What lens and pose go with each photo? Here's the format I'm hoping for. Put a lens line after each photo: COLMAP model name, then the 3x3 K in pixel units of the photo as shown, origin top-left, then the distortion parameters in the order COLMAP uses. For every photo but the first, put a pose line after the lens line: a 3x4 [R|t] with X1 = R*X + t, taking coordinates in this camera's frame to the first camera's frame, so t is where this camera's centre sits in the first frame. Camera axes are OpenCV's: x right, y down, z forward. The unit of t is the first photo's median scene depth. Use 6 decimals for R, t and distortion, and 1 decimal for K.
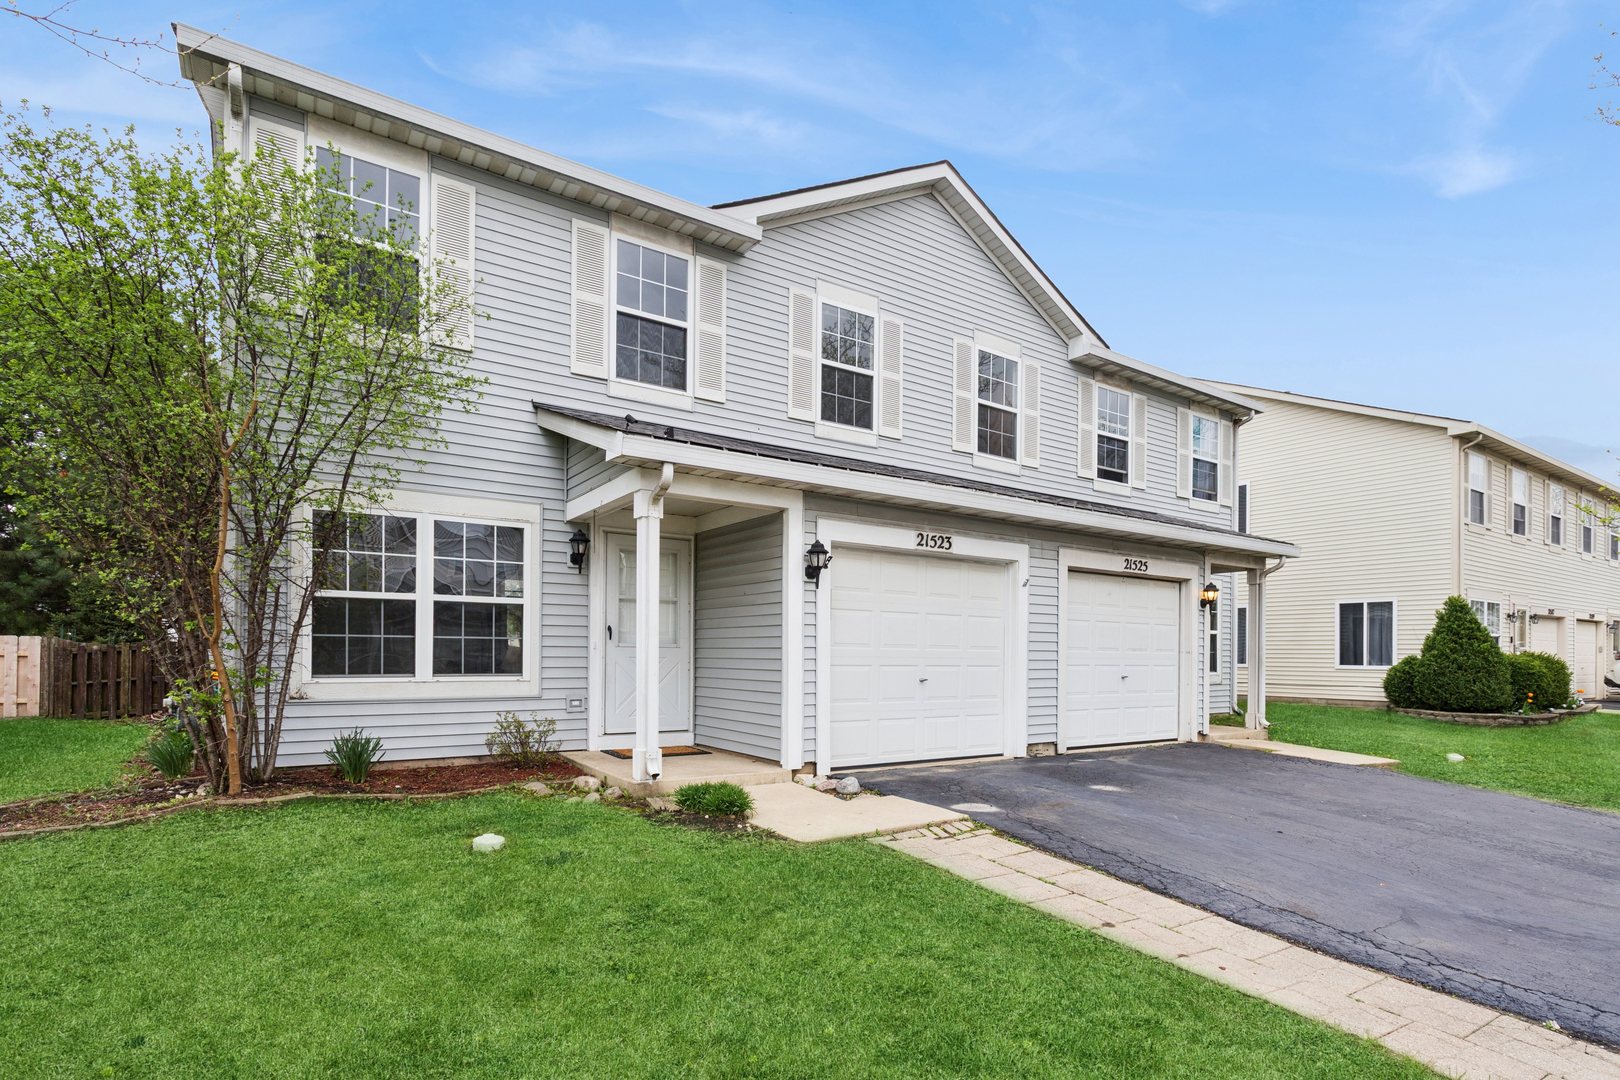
lens RADIAL K [[798.9, 0, 883.6], [0, 798.9, 653.3], [0, 0, 1]] dist [0.006068, -0.001433]
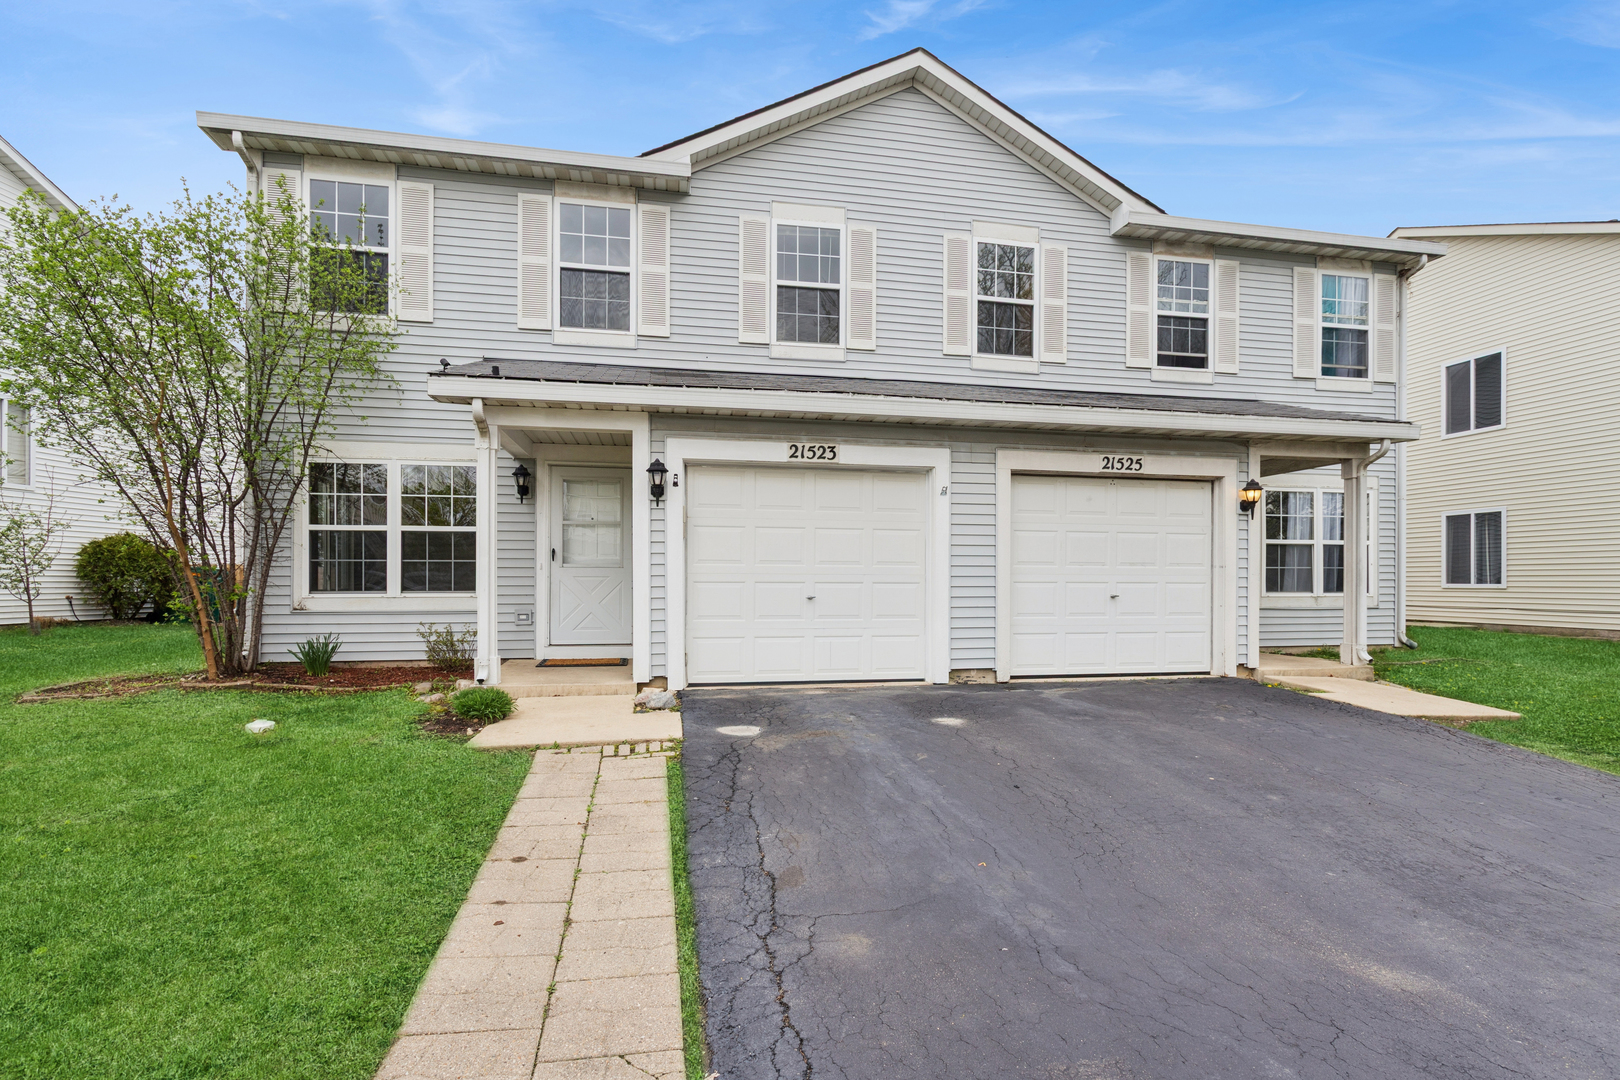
lens RADIAL K [[768.5, 0, 824.3], [0, 768.5, 581.3], [0, 0, 1]] dist [0.003708, -0.000084]
pose [[0.916660, -0.007152, -0.399604, 0.451054], [0.008098, 0.999967, 0.000678, 0.014032], [0.399586, -0.003858, 0.916688, 0.166142]]
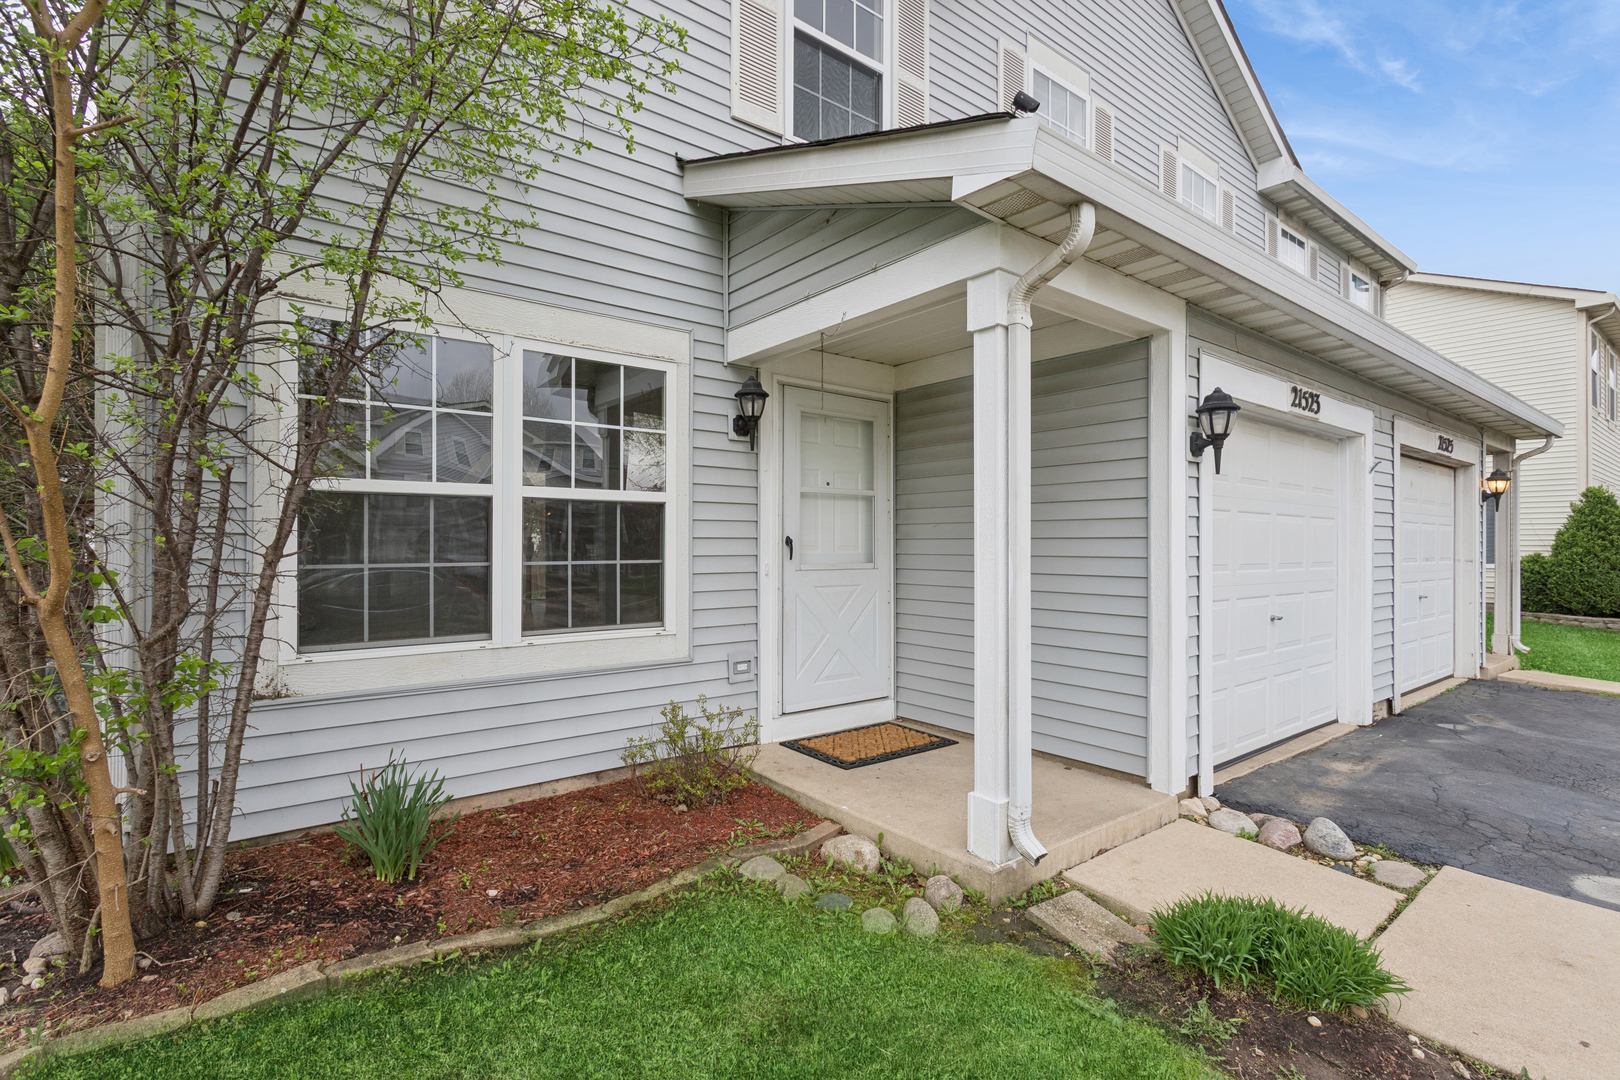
lens RADIAL K [[768.5, 0, 869.2], [0, 768.5, 541.0], [0, 0, 1]] dist [0.003708, -0.000084]
pose [[0.998476, -0.005712, 0.054896, -0.322464], [0.005901, 0.999977, -0.003271, -0.029785], [-0.054876, 0.003590, 0.998487, 0.420961]]
